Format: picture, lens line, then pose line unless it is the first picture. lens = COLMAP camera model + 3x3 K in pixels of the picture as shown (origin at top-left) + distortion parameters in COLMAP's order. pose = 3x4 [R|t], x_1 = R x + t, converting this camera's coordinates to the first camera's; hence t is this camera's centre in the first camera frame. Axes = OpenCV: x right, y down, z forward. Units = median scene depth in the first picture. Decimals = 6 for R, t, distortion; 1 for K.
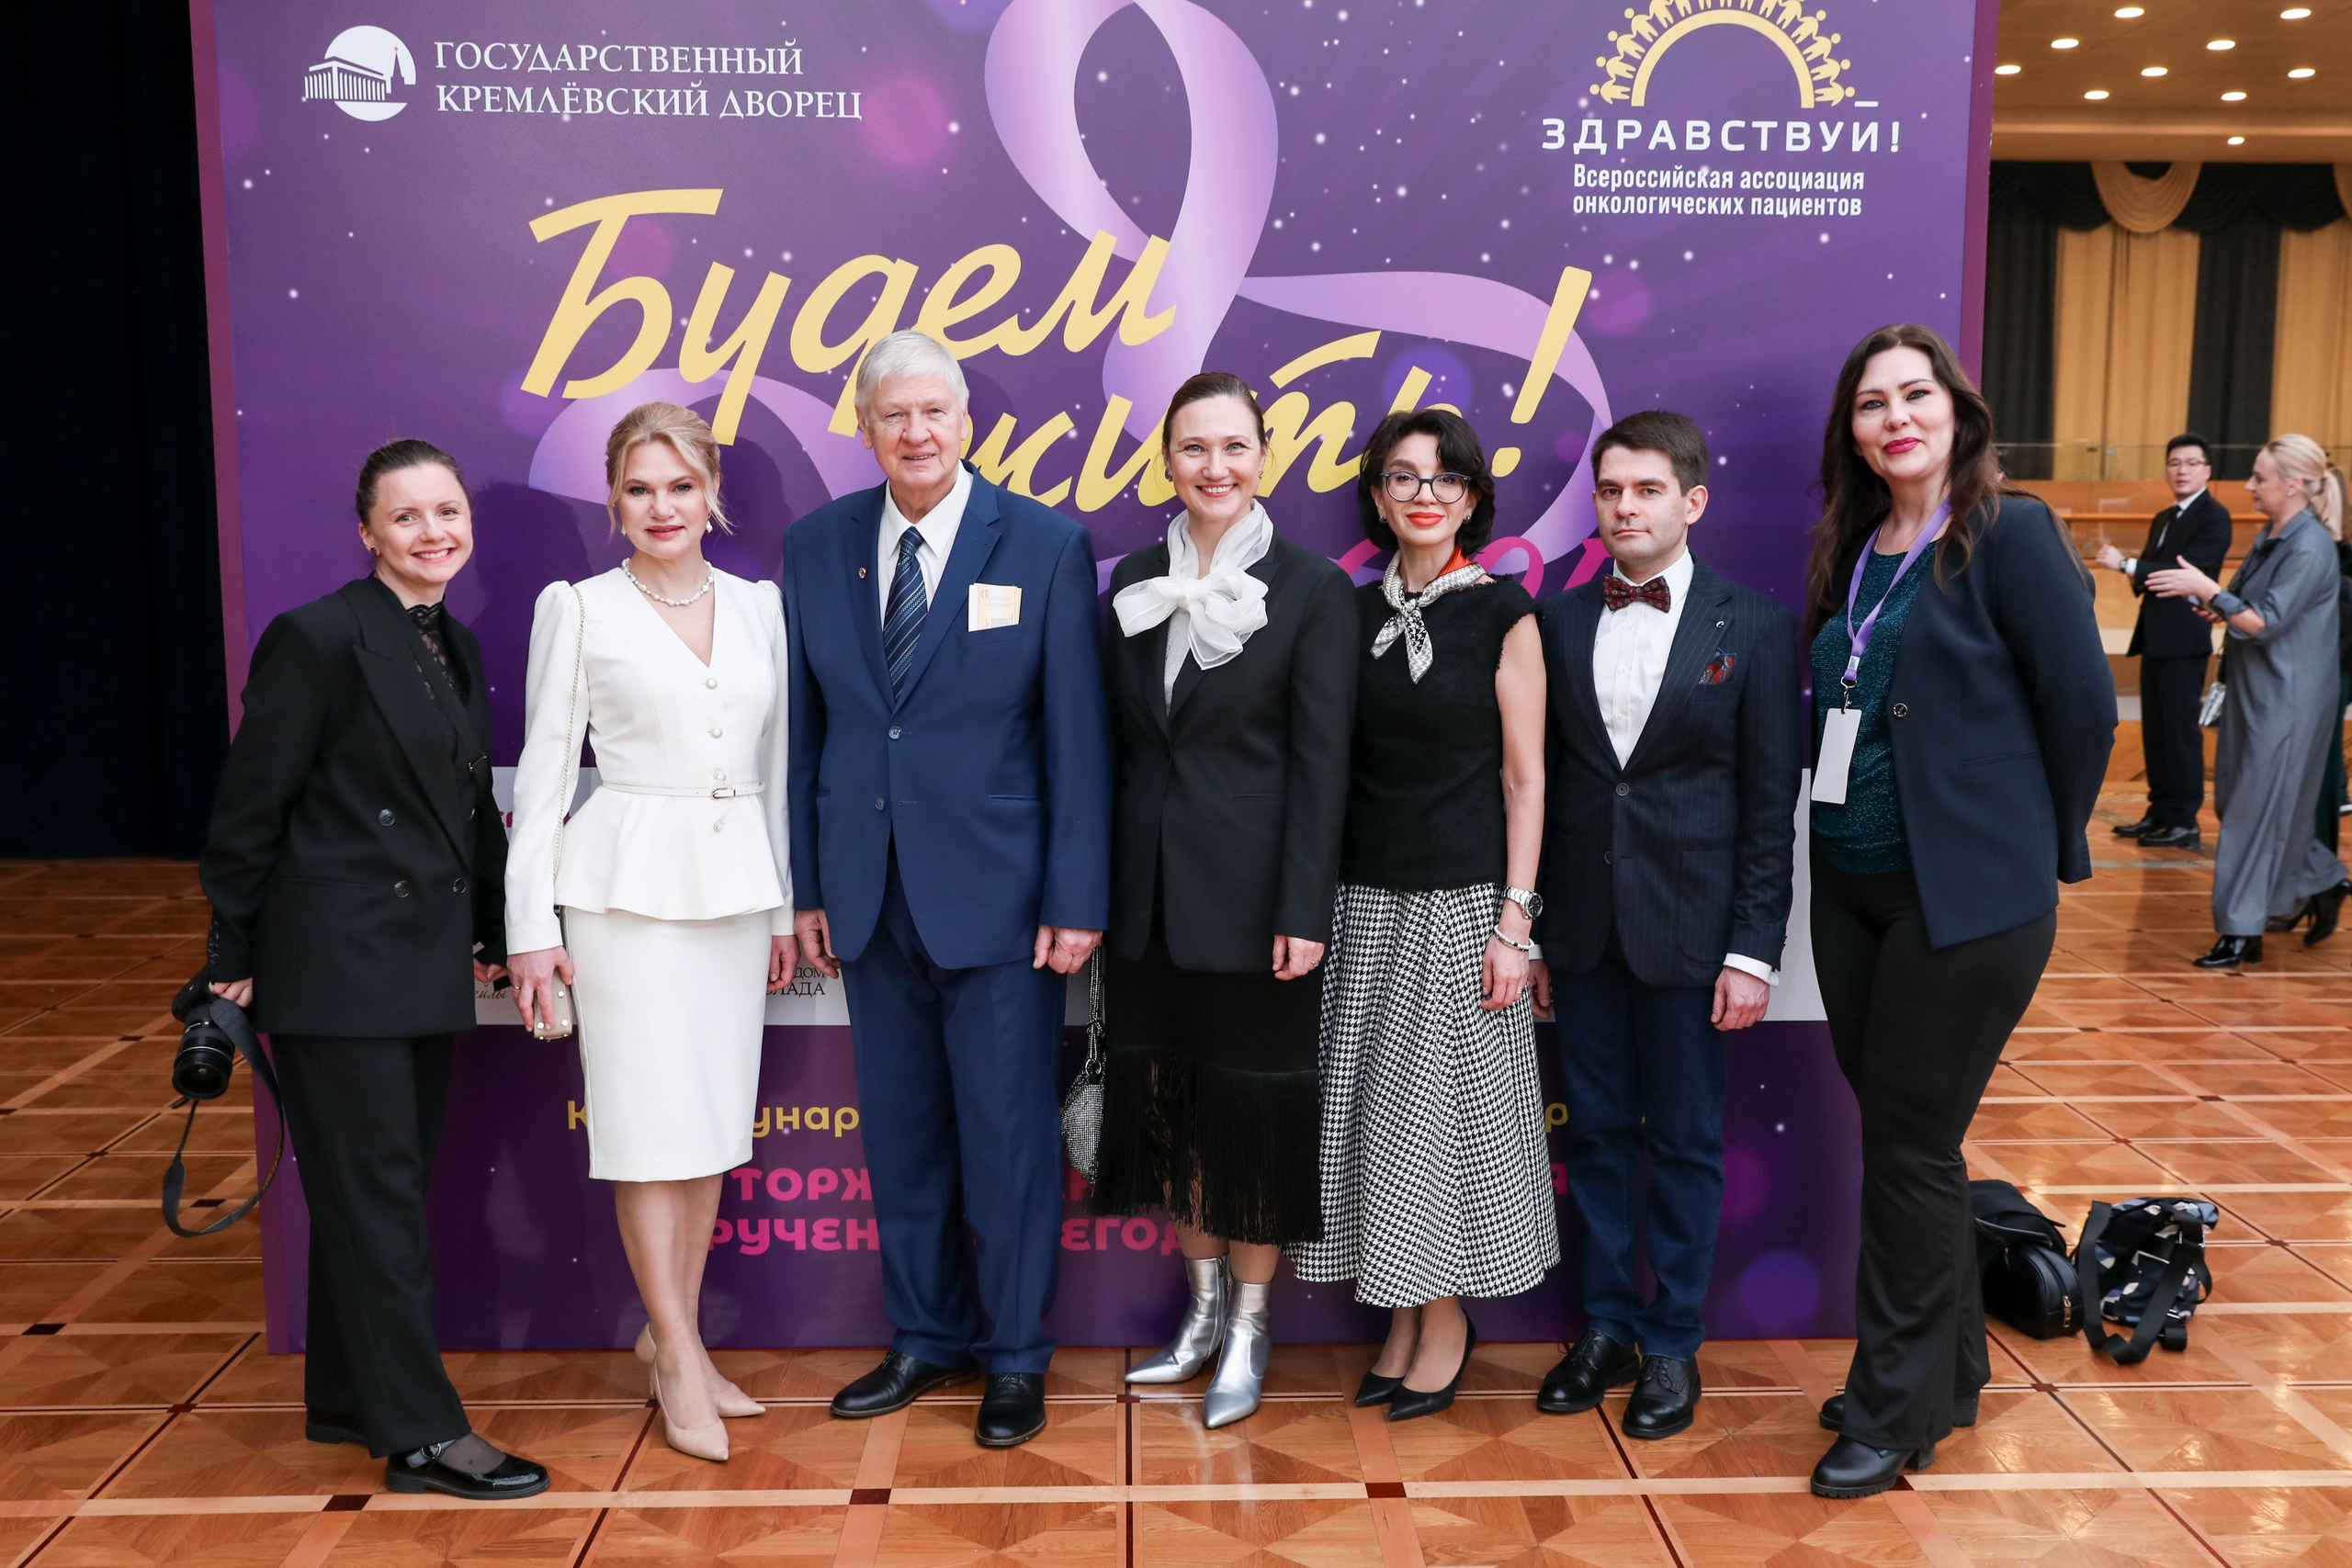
lens RADIAL K [[2368.8, 0, 1220.9], [0, 2368.8, 851.7], [0, 0, 1]] dist [-0.050010, 0.109660]
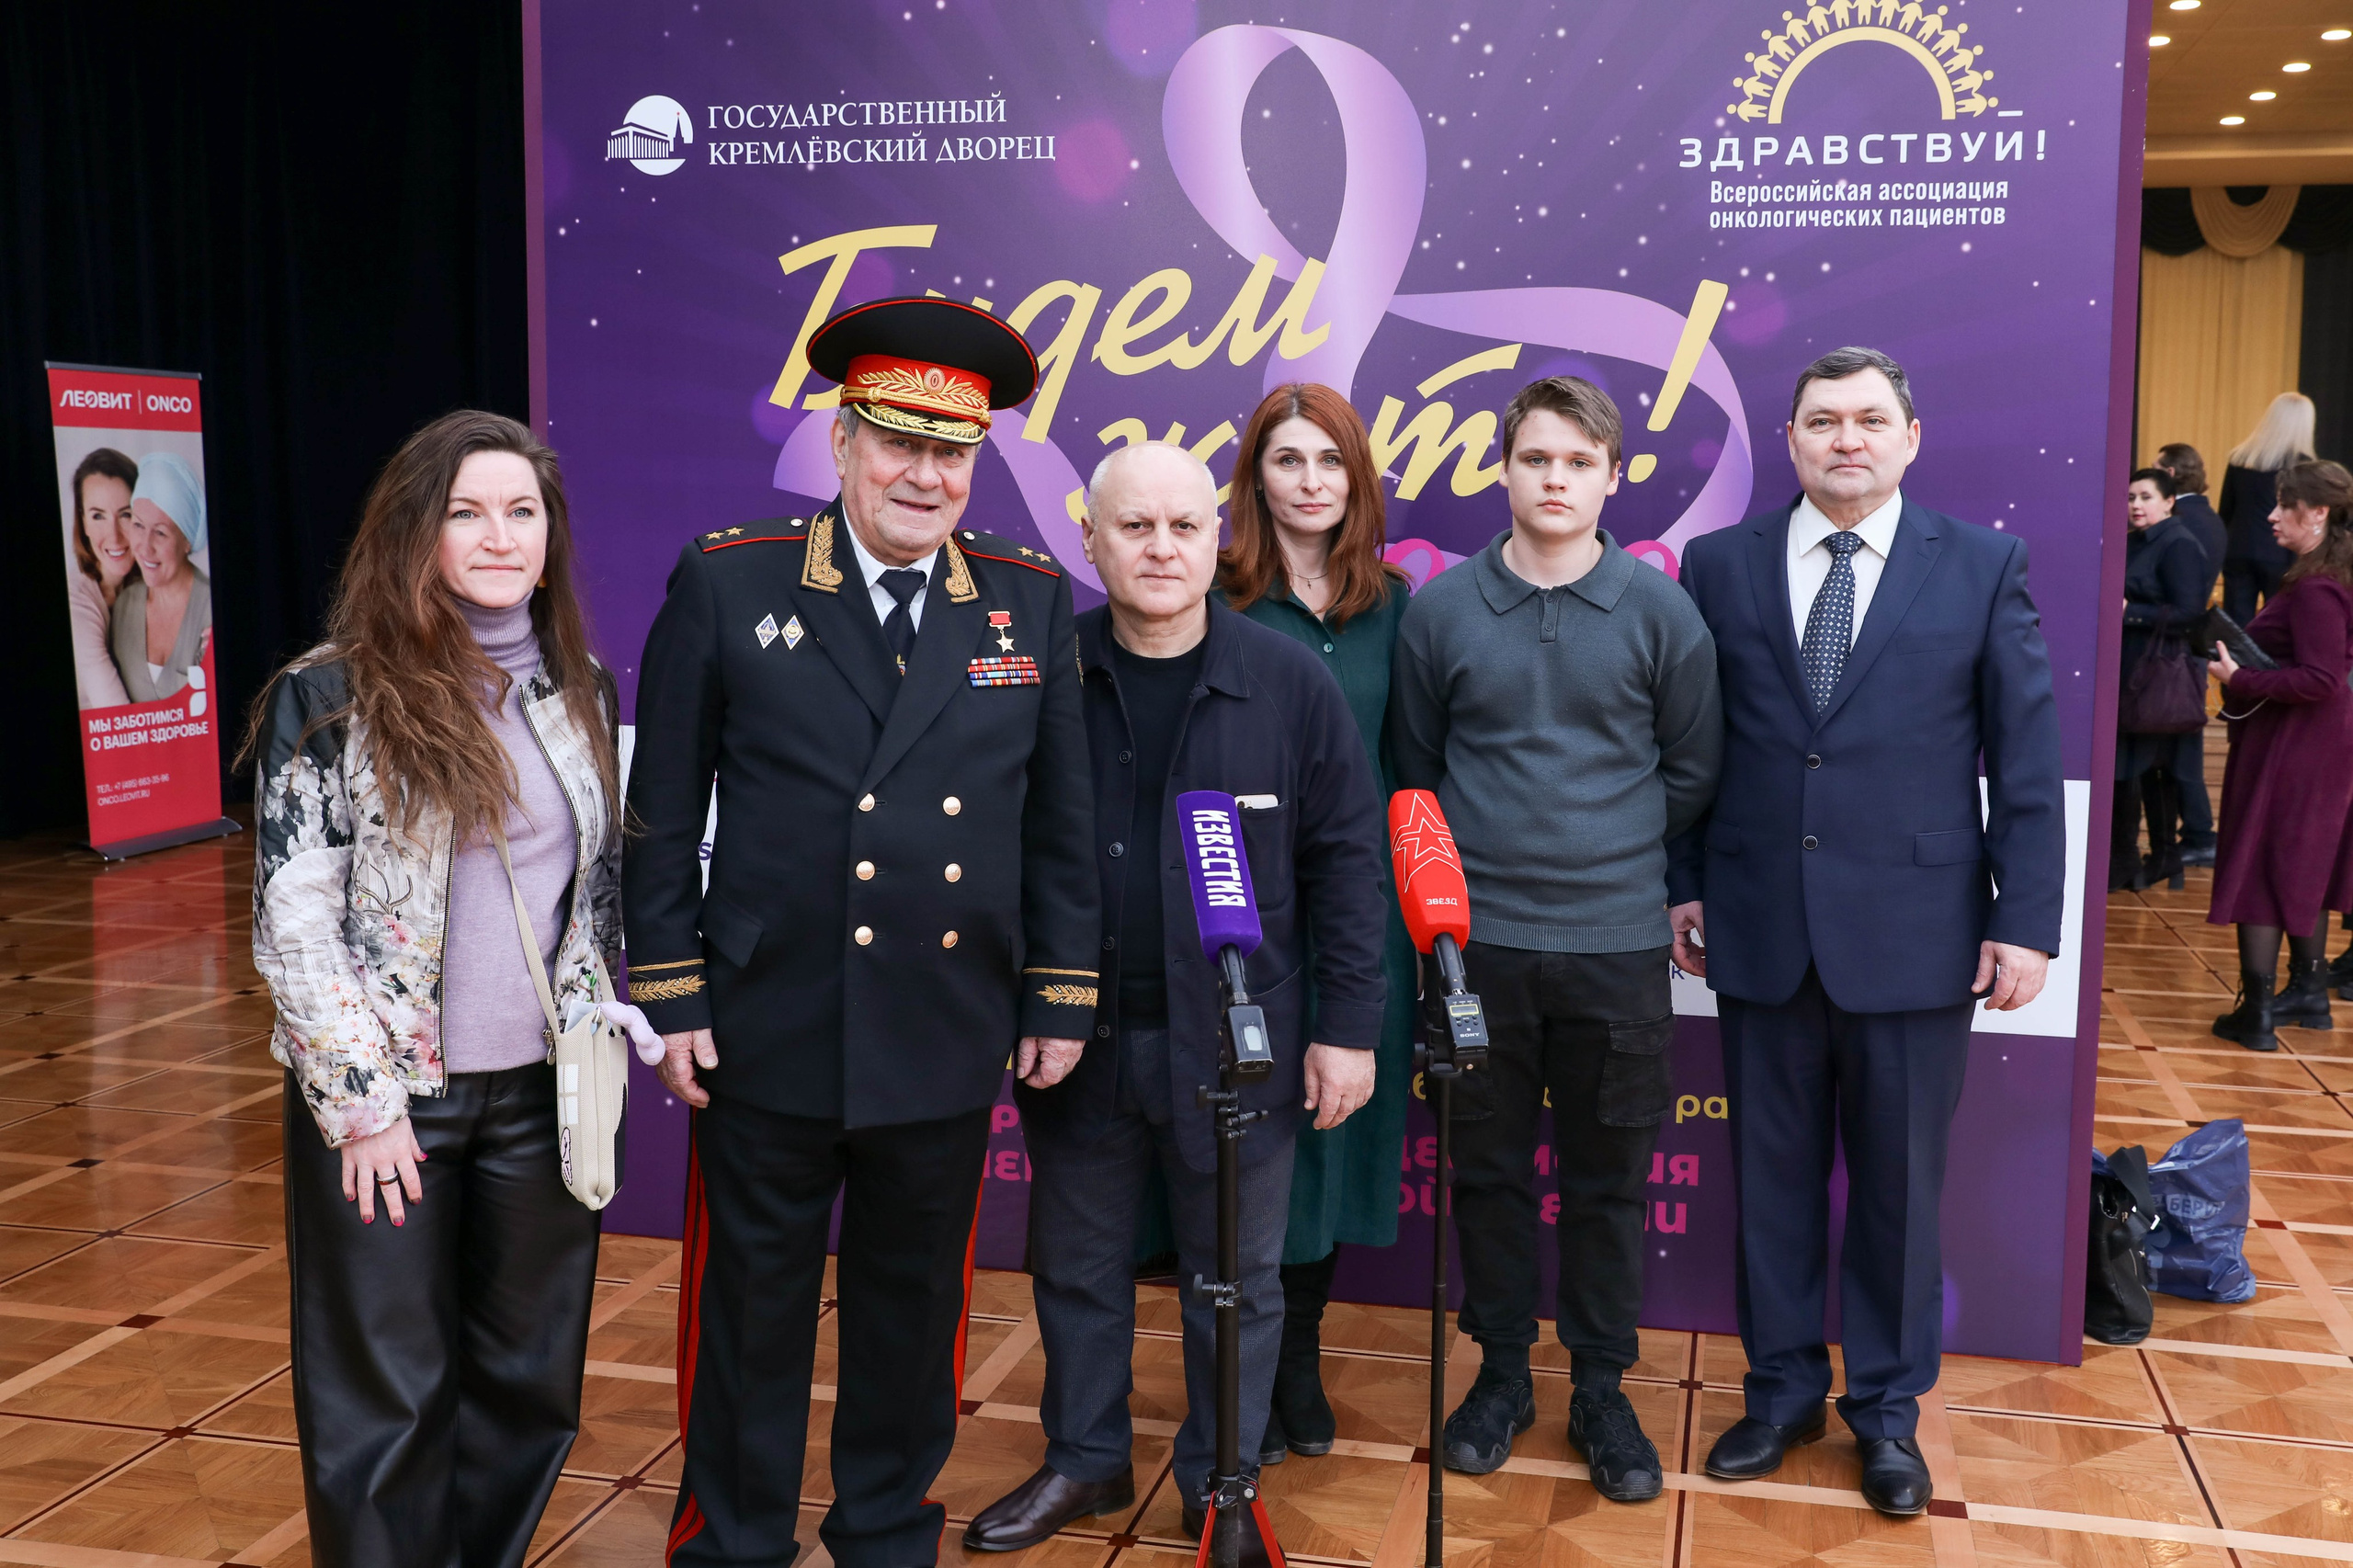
lens RADIAL K [[2169.4, 0, 1283.5], [0, 2169.4, 746.5], [0, 0, 1]] dist [-0.058723, 0.103893]
pose [[0.968104, 0.034902, -0.248106, 0.211834], [-0.045437, 0.998287, -0.036863, -0.001382], [0.246394, 0.046960, 0.968031, 0.051766]]
